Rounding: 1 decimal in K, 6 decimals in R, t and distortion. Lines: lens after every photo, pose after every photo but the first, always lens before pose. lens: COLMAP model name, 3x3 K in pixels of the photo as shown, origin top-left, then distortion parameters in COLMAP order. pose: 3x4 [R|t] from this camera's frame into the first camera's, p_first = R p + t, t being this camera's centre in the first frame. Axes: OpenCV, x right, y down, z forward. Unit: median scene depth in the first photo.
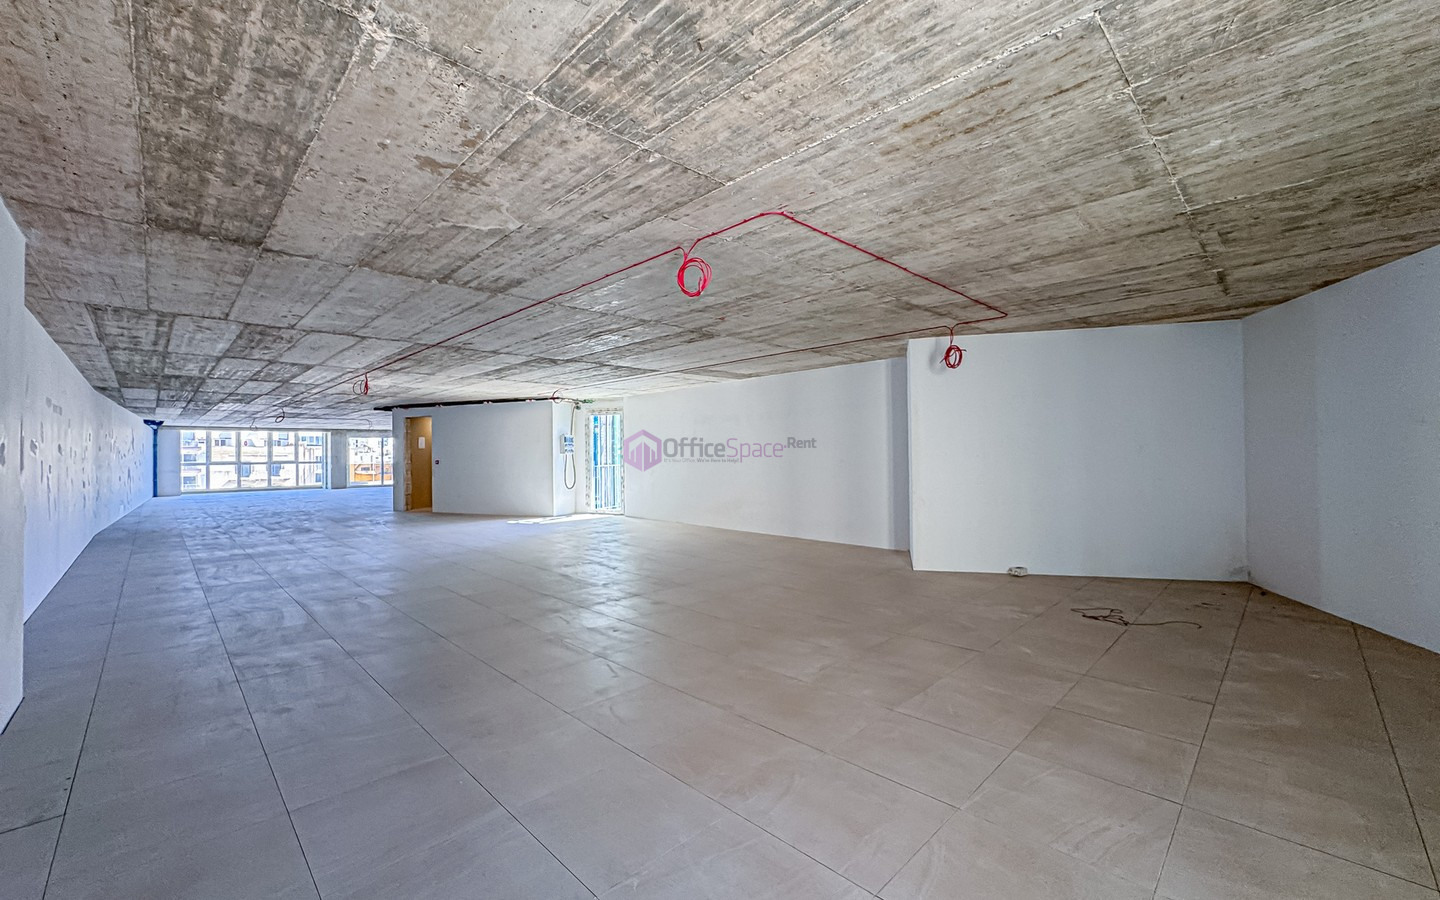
lens RADIAL K [[581.5, 0, 705.0], [0, 581.5, 450.3], [0, 0, 1]] dist [0.000004, 0.000057]
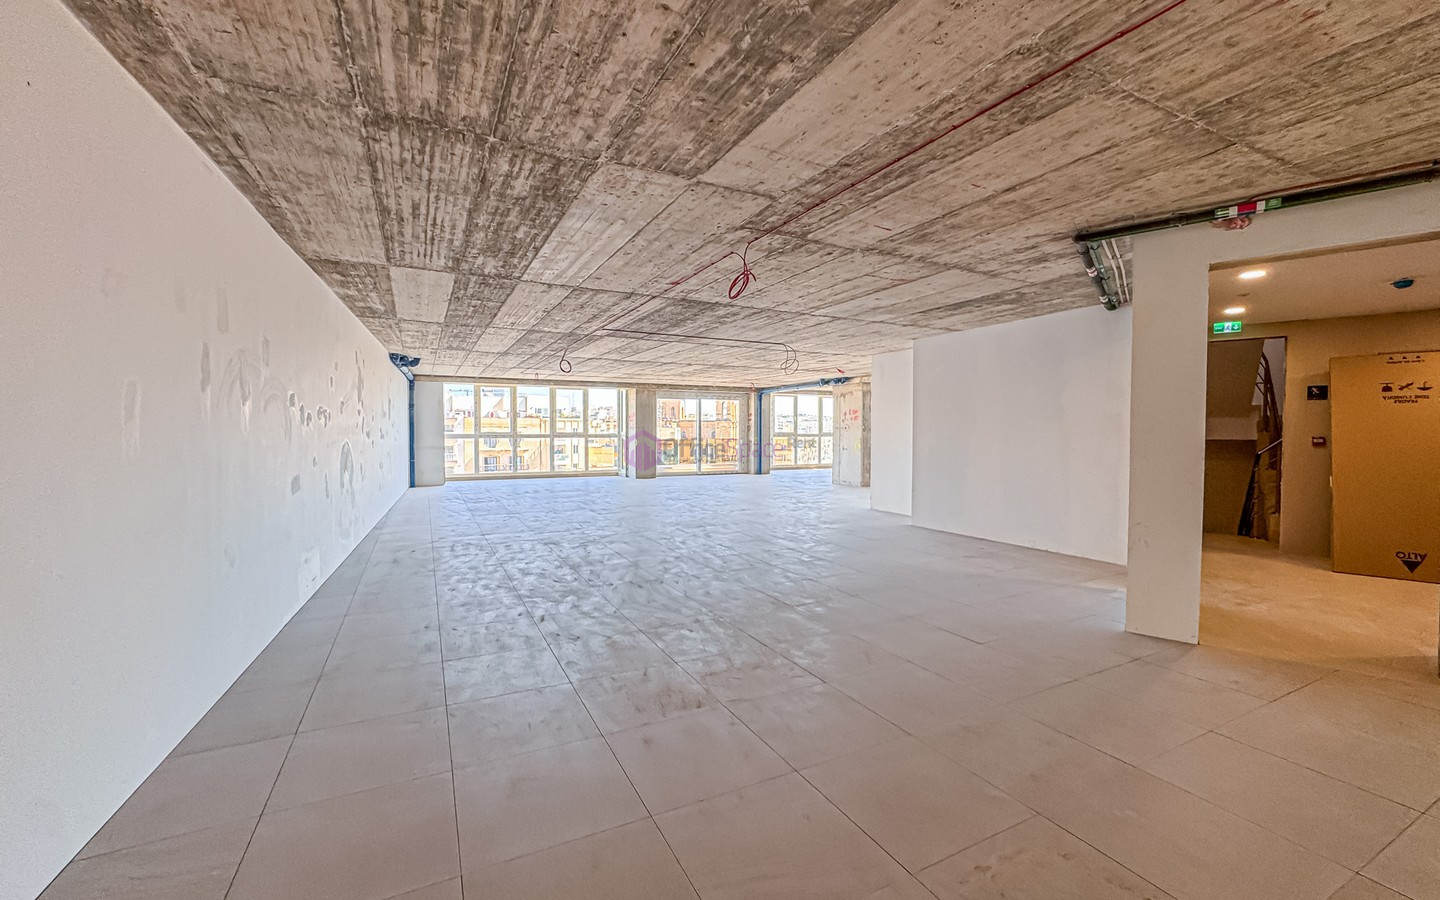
lens RADIAL K [[588.3, 0, 717.3], [0, 588.3, 452.9], [0, 0, 1]] dist [-0.045408, 0.019463]
pose [[0.957893, 0.022712, -0.286225, -0.657067], [-0.009953, 0.998894, 0.045954, 0.014629], [0.286952, -0.041170, 0.957060, 0.721272]]
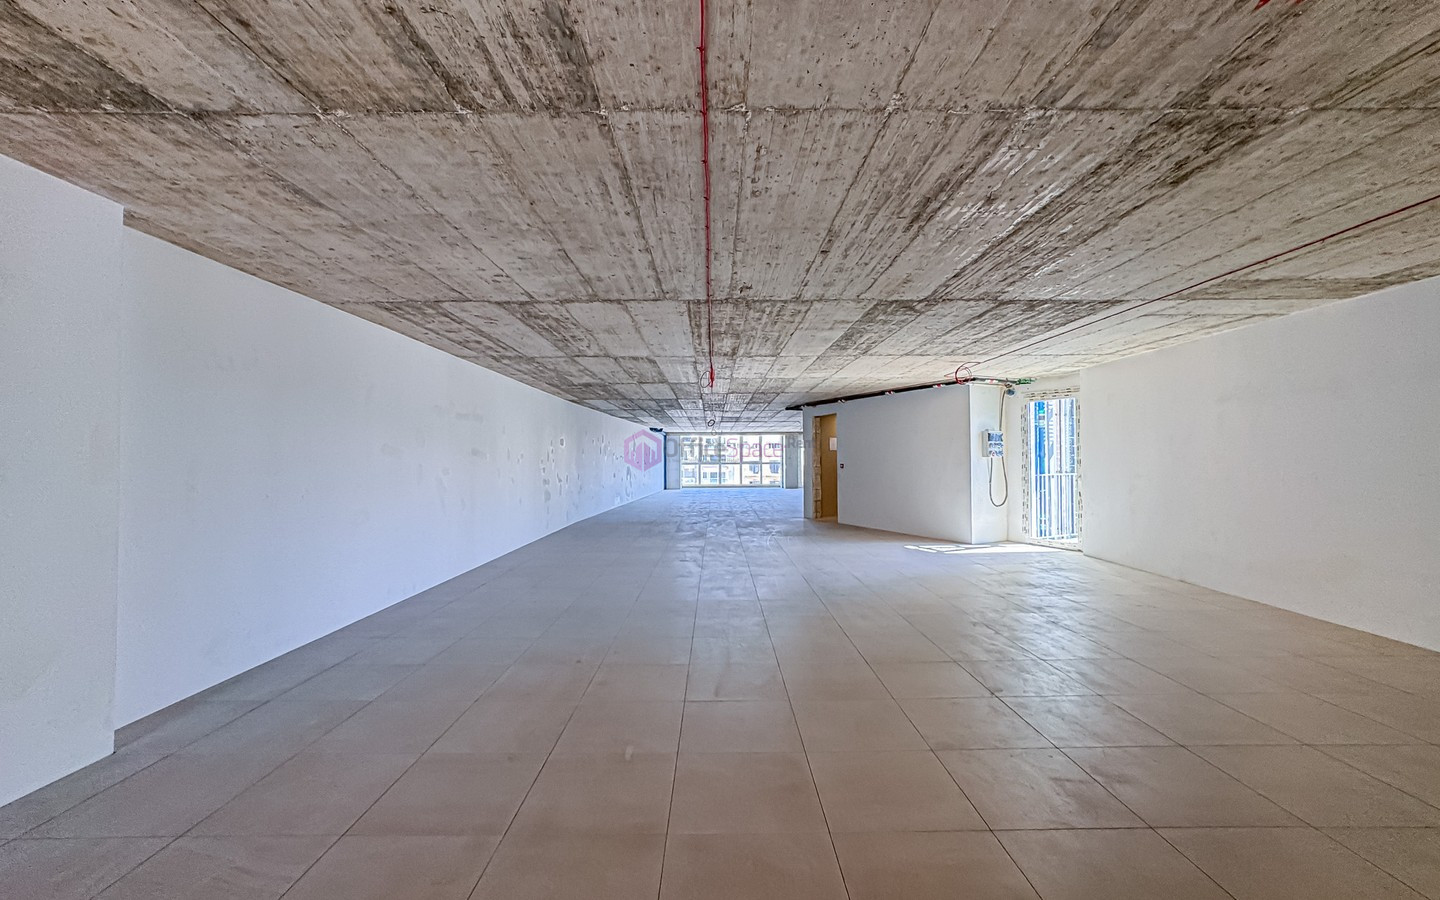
lens RADIAL K [[588.3, 0, 717.3], [0, 588.3, 452.9], [0, 0, 1]] dist [-0.045408, 0.019463]
pose [[0.727678, 0.000497, -0.685919, 0.006652], [0.001144, 0.999997, 0.001938, -0.001110], [0.685918, -0.002195, 0.727675, 0.233177]]
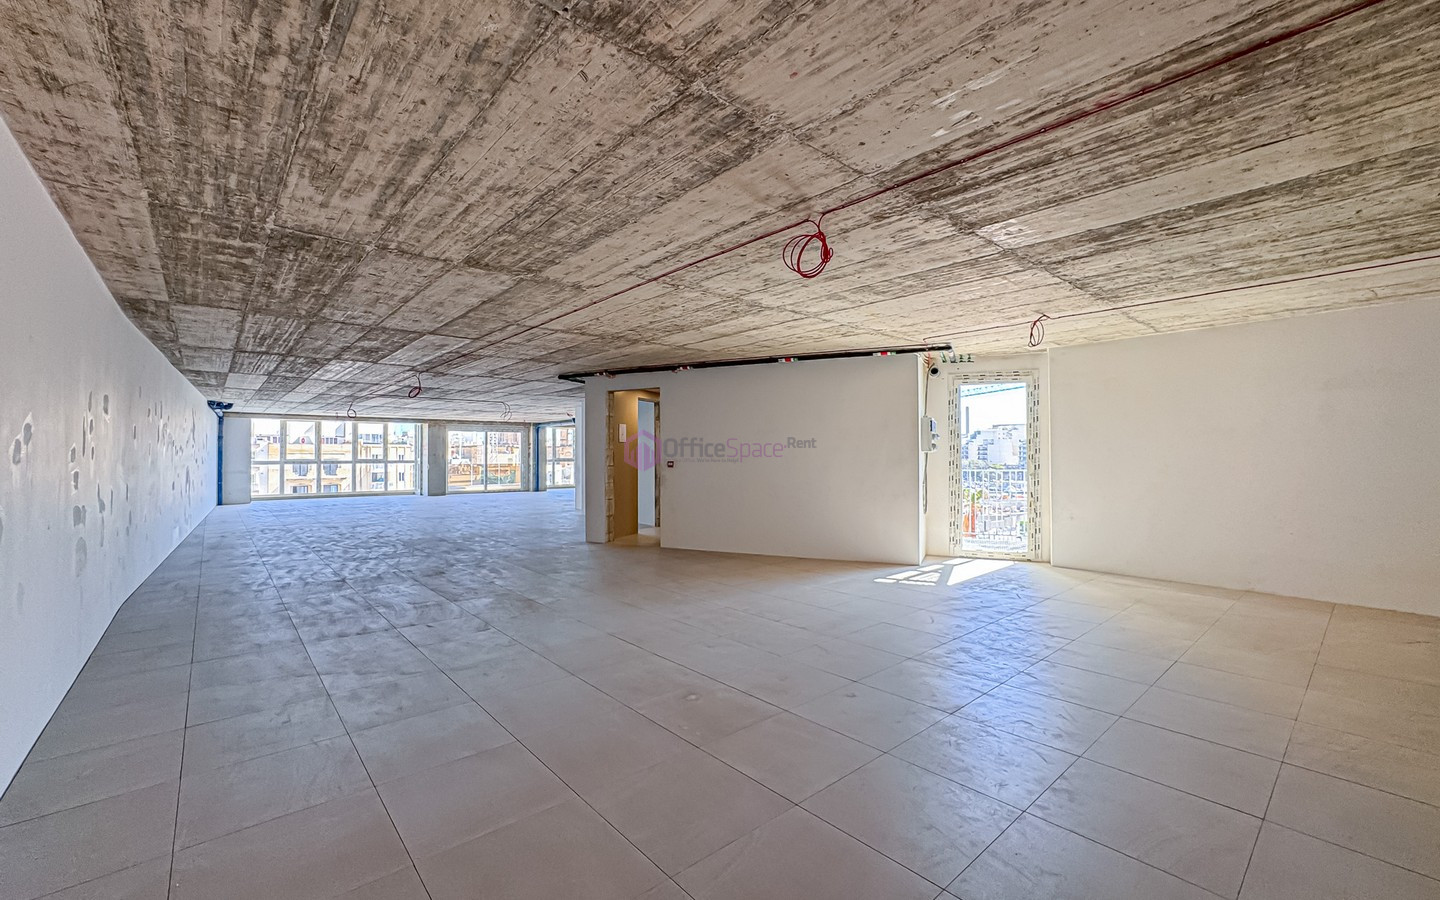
lens RADIAL K [[588.3, 0, 717.3], [0, 588.3, 452.9], [0, 0, 1]] dist [-0.045408, 0.019463]
pose [[0.999314, 0.008312, -0.036085, -0.392153], [-0.008289, 0.999965, 0.000789, 0.007945], [0.036090, -0.000489, 0.999348, 0.397024]]
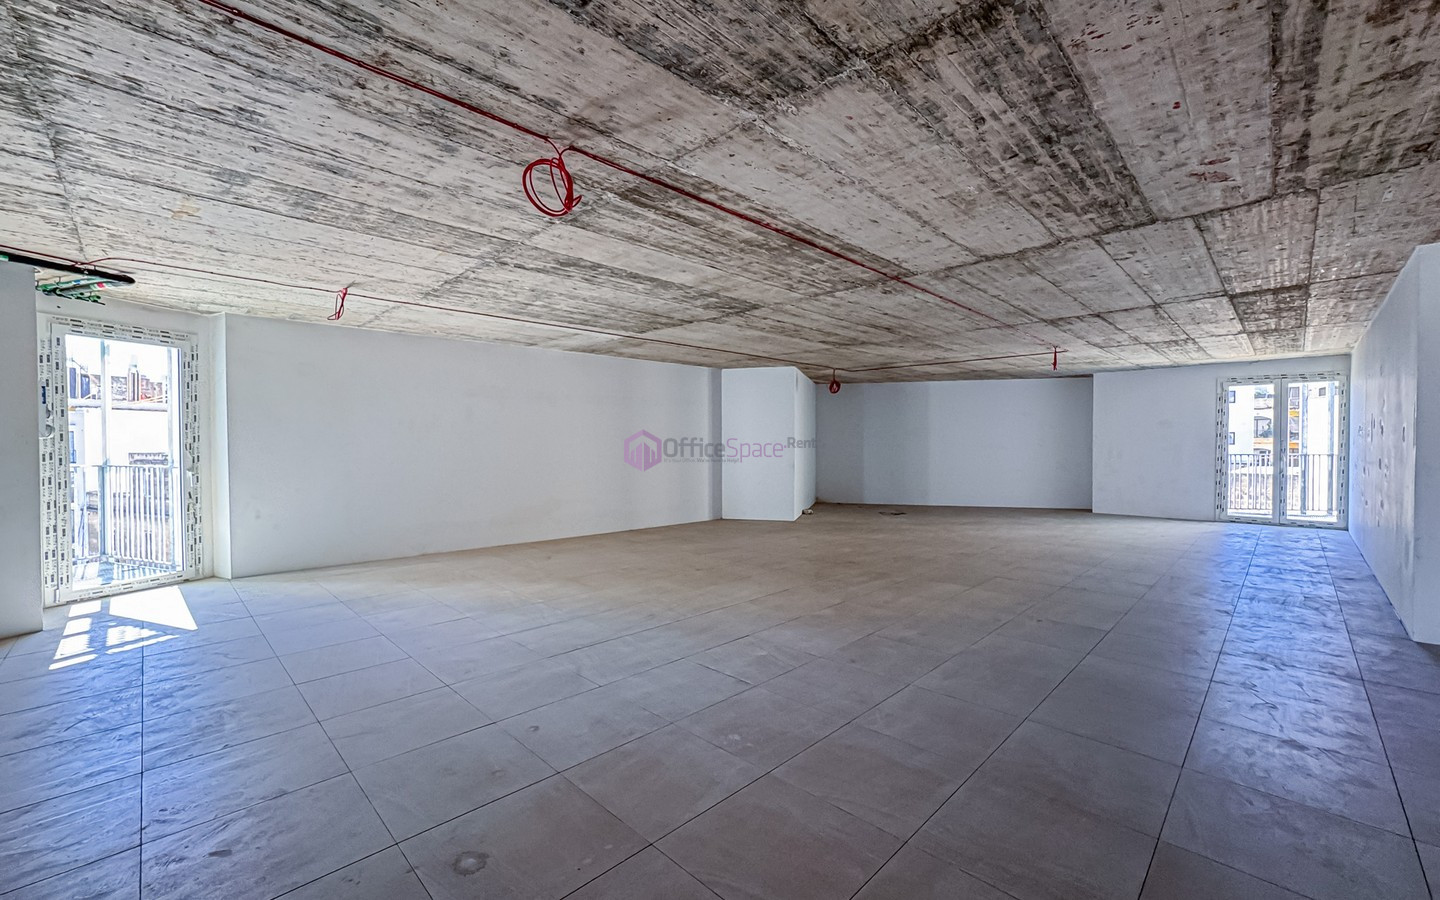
lens RADIAL K [[588.3, 0, 717.3], [0, 588.3, 452.9], [0, 0, 1]] dist [-0.045408, 0.019463]
pose [[-0.028970, -0.002732, 0.999577, -0.538991], [-0.003546, 0.999990, 0.002630, 0.011753], [-0.999574, -0.003468, -0.028980, 0.573632]]
